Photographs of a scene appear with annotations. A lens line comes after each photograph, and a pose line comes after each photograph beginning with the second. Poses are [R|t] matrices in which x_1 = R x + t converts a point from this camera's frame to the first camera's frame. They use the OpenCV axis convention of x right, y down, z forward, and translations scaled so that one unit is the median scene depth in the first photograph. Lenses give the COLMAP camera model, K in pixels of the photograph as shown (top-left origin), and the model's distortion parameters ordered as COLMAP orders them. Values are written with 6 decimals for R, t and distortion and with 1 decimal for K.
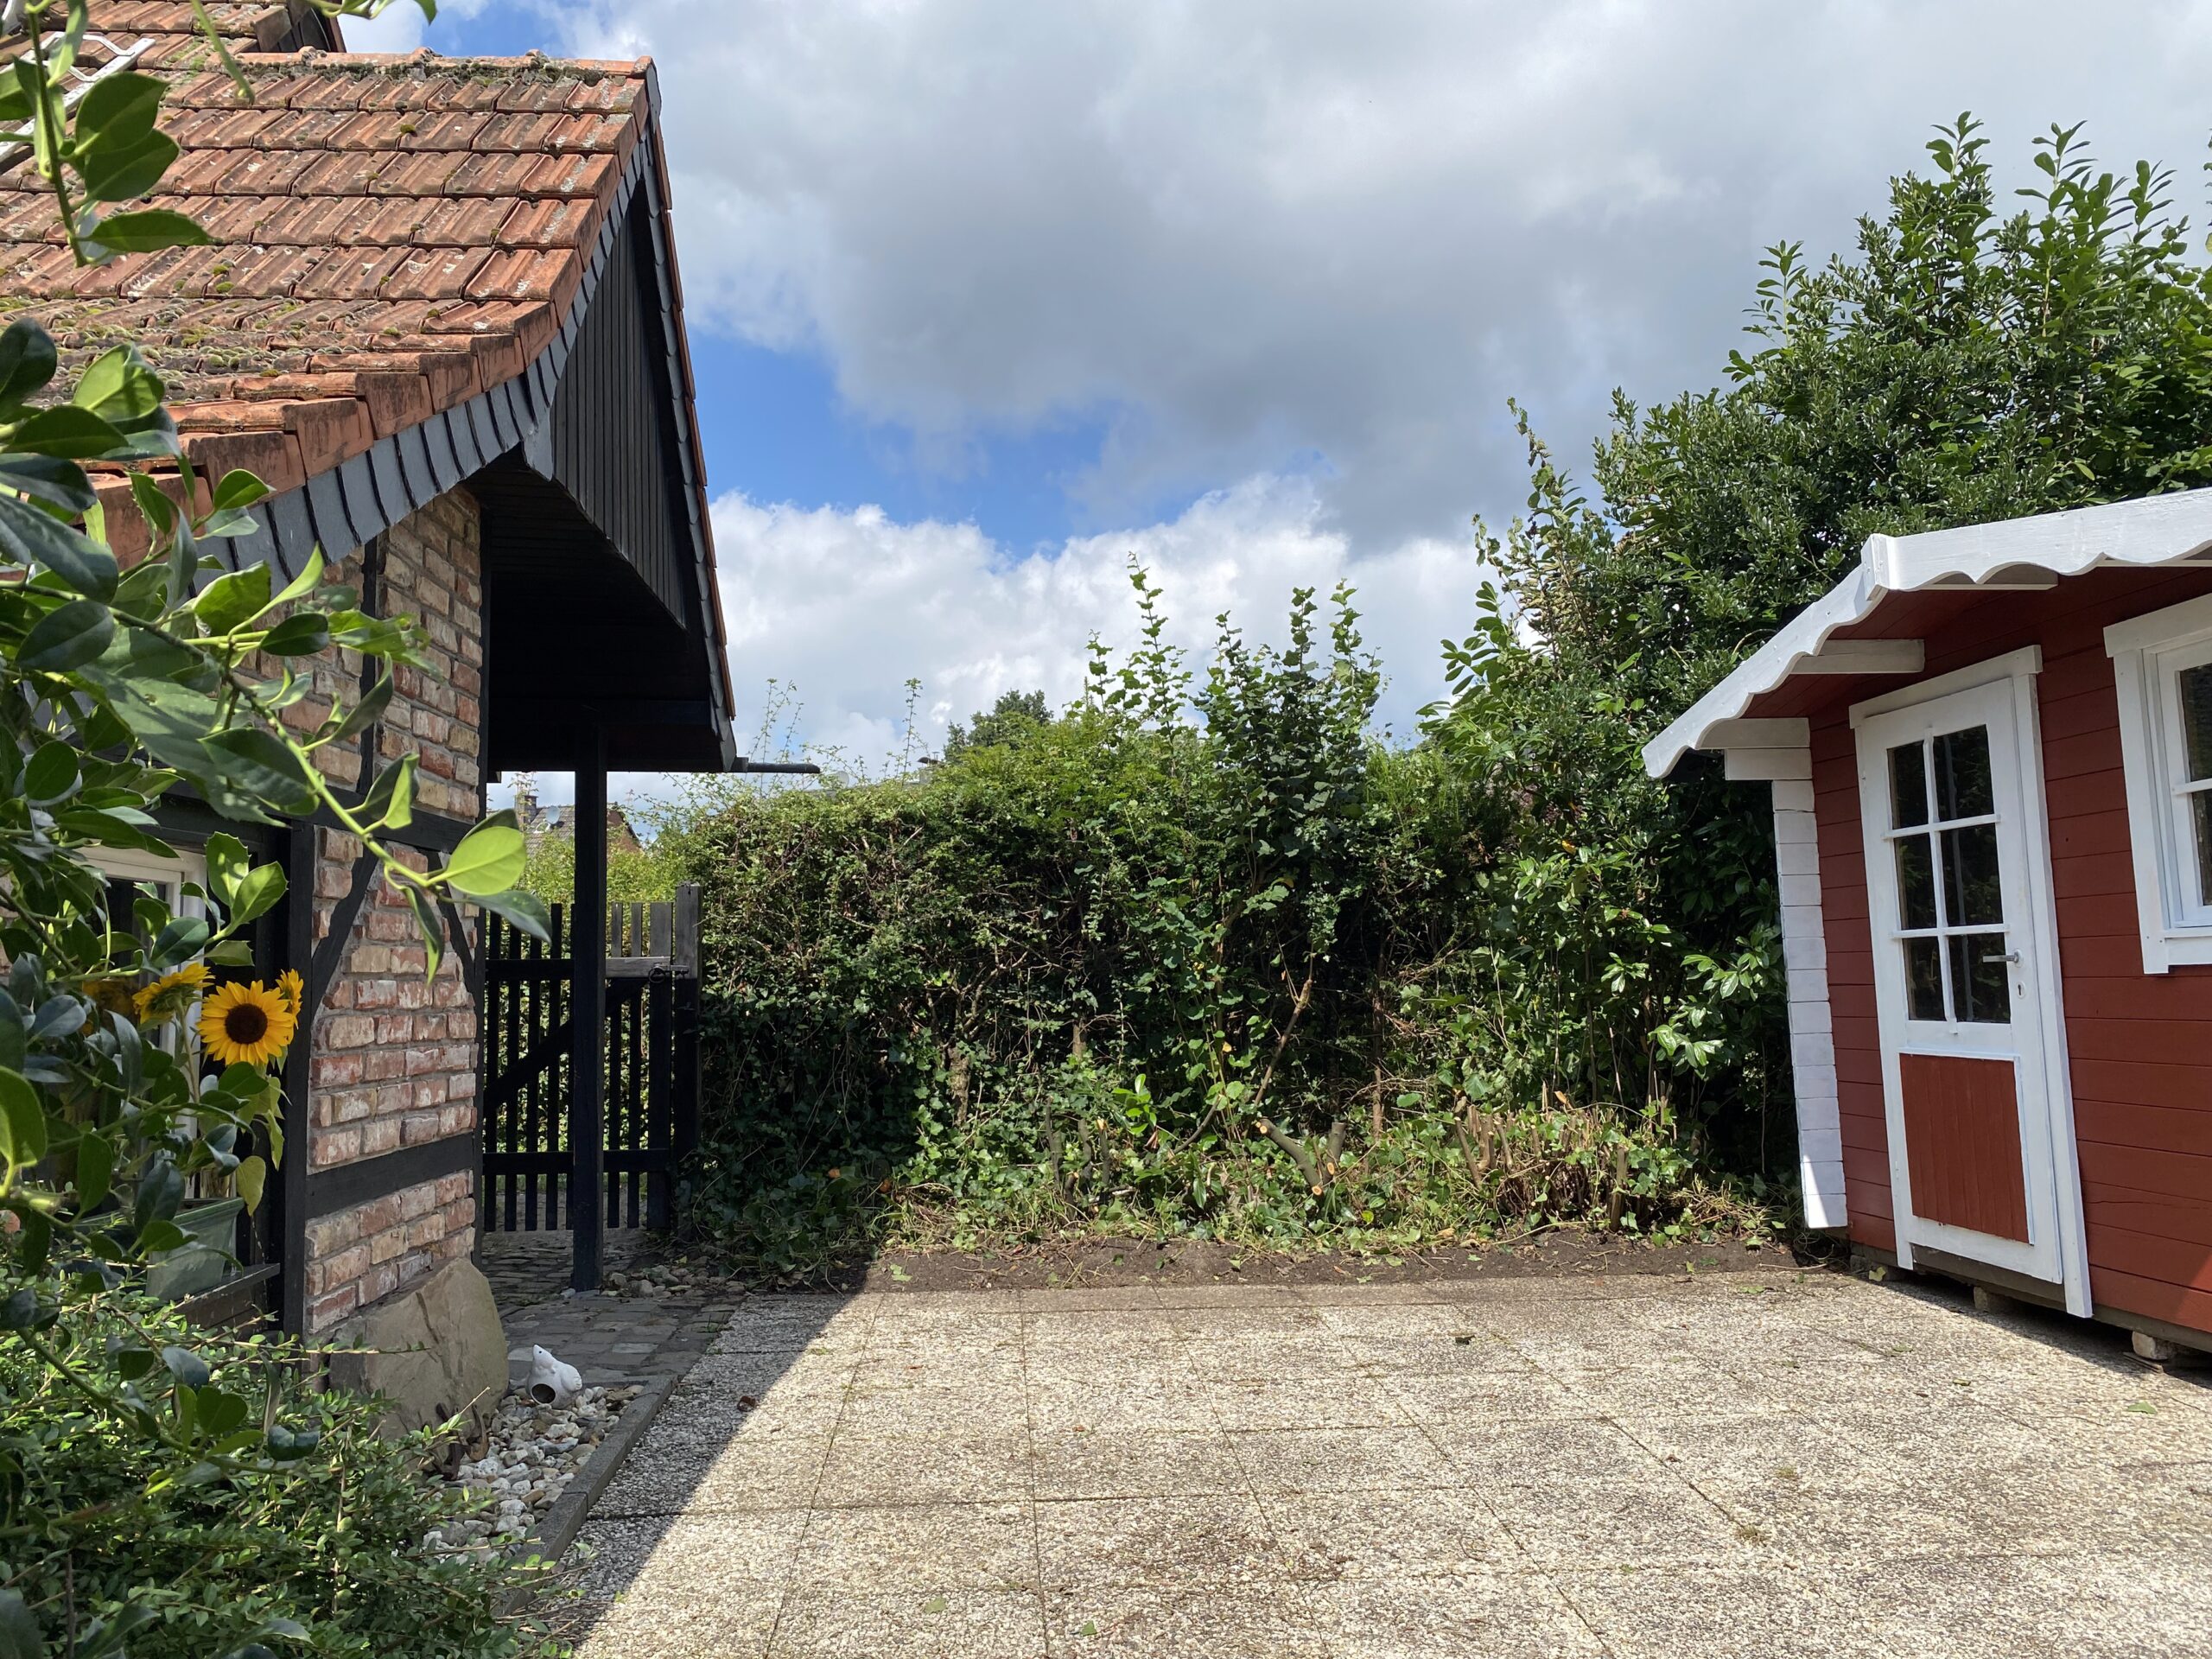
lens RADIAL K [[1686.7, 0, 1106.0], [0, 1686.7, 829.5], [0, 0, 1]] dist [0.054102, -0.075253]
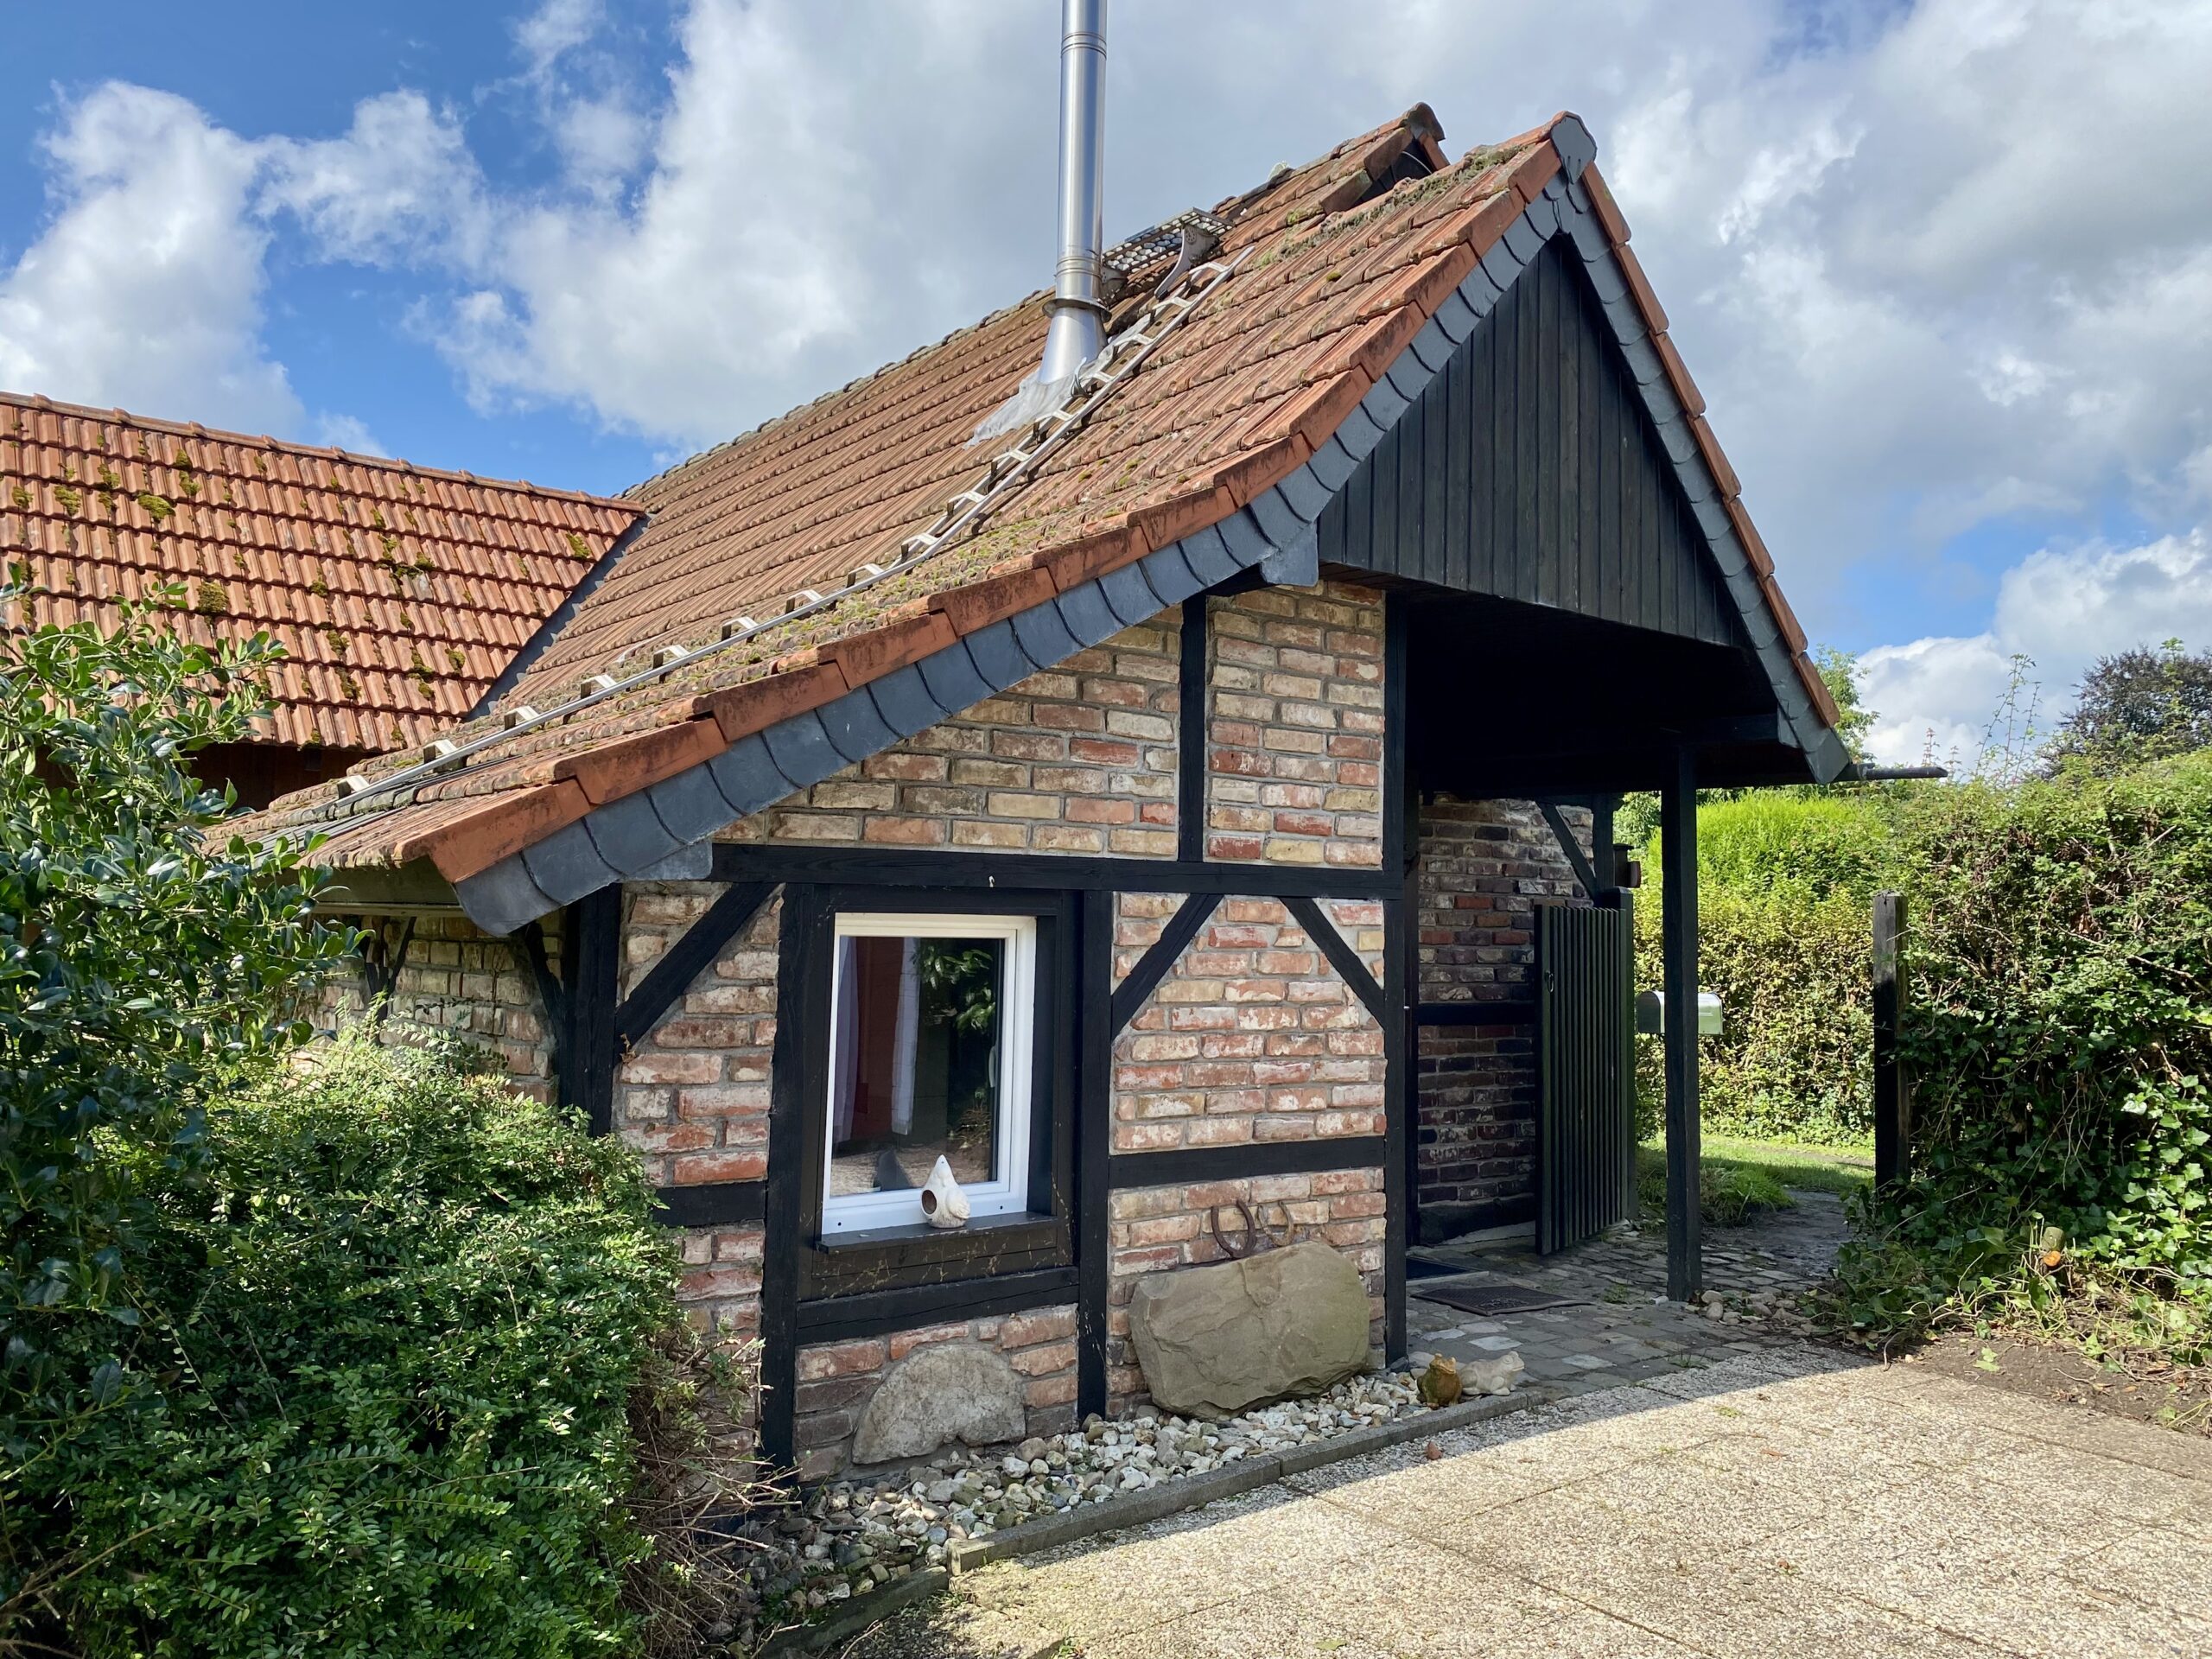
lens RADIAL K [[1686.7, 0, 1106.0], [0, 1686.7, 829.5], [0, 0, 1]] dist [0.054102, -0.075253]
pose [[0.561798, -0.031106, -0.826690, 0.487145], [0.049362, 0.998773, -0.004035, -0.035868], [0.825801, -0.038540, 0.562644, 0.199956]]
